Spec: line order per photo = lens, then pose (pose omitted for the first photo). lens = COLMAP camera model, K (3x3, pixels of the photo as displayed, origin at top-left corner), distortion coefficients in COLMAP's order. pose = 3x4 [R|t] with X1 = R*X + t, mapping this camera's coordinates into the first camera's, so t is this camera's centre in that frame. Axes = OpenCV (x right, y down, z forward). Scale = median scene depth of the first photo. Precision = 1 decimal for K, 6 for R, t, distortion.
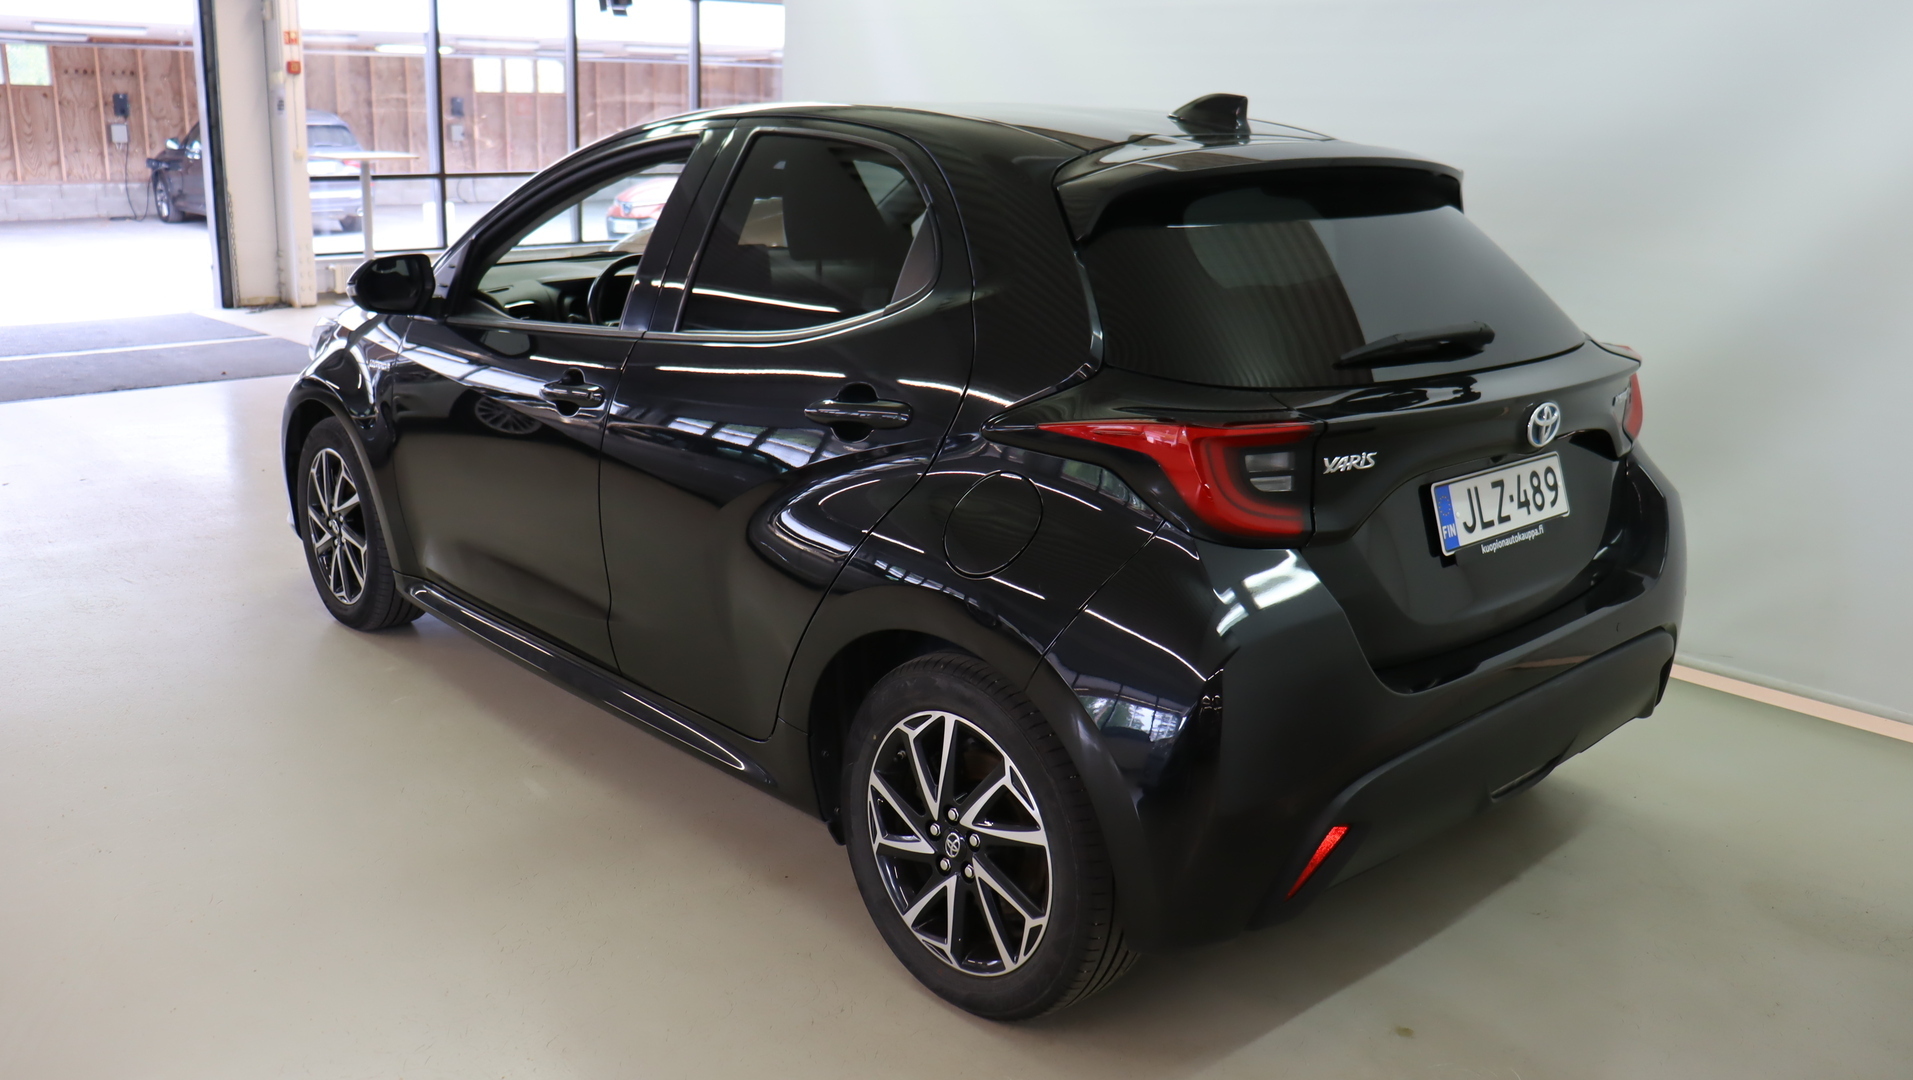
lens RADIAL K [[1592.9, 0, 956.5], [0, 1592.9, 540.0], [0, 0, 1]] dist [-0.194304, 0.094925]
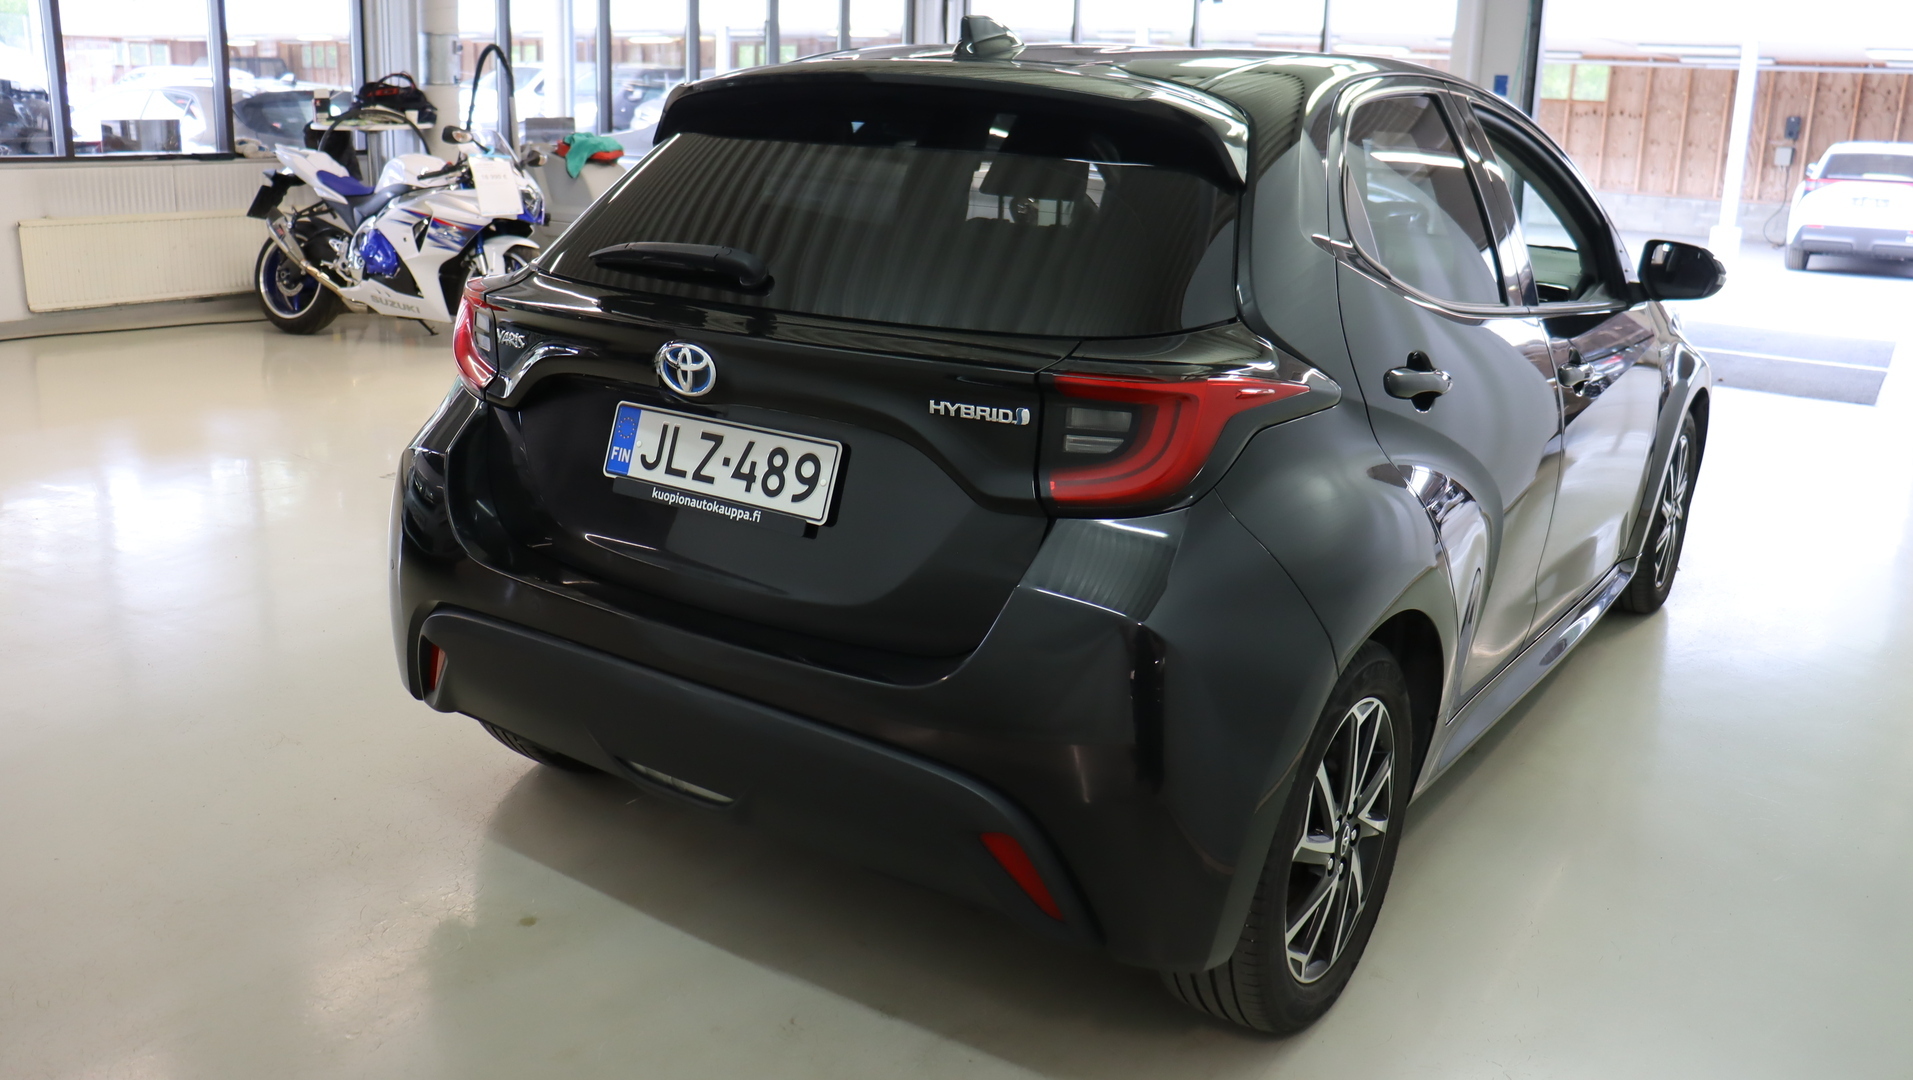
lens RADIAL K [[1592.9, 0, 956.5], [0, 1592.9, 540.0], [0, 0, 1]] dist [-0.194304, 0.094925]
pose [[0.228195, 0.259067, -0.938515, 1.235329], [-0.284103, 0.939715, 0.190320, -0.191085], [0.931242, 0.223205, 0.288040, 0.897201]]
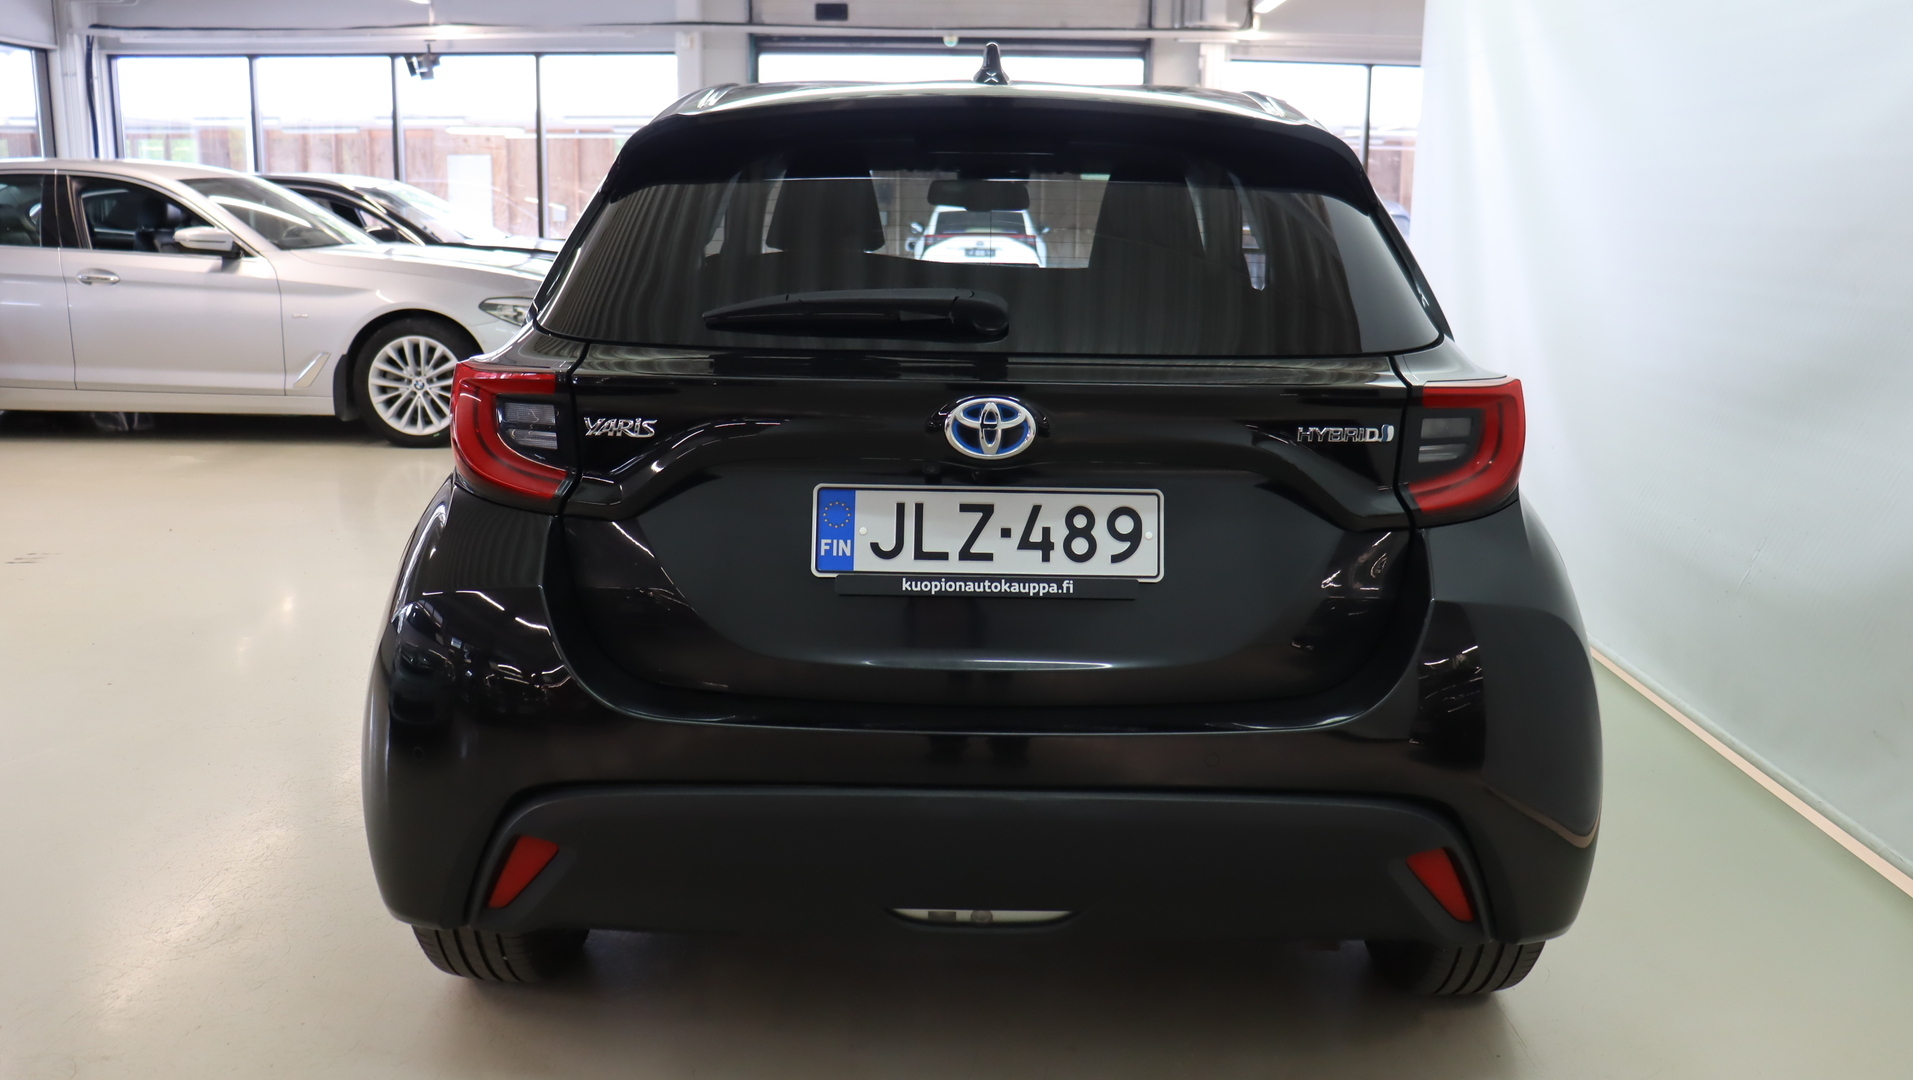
lens RADIAL K [[1592.9, 0, 956.5], [0, 1592.9, 540.0], [0, 0, 1]] dist [-0.194304, 0.094925]
pose [[0.731014, 0.139470, -0.667957, 0.862016], [-0.180097, 0.983614, 0.008281, -0.025993], [0.658167, 0.114243, 0.744154, 0.434688]]
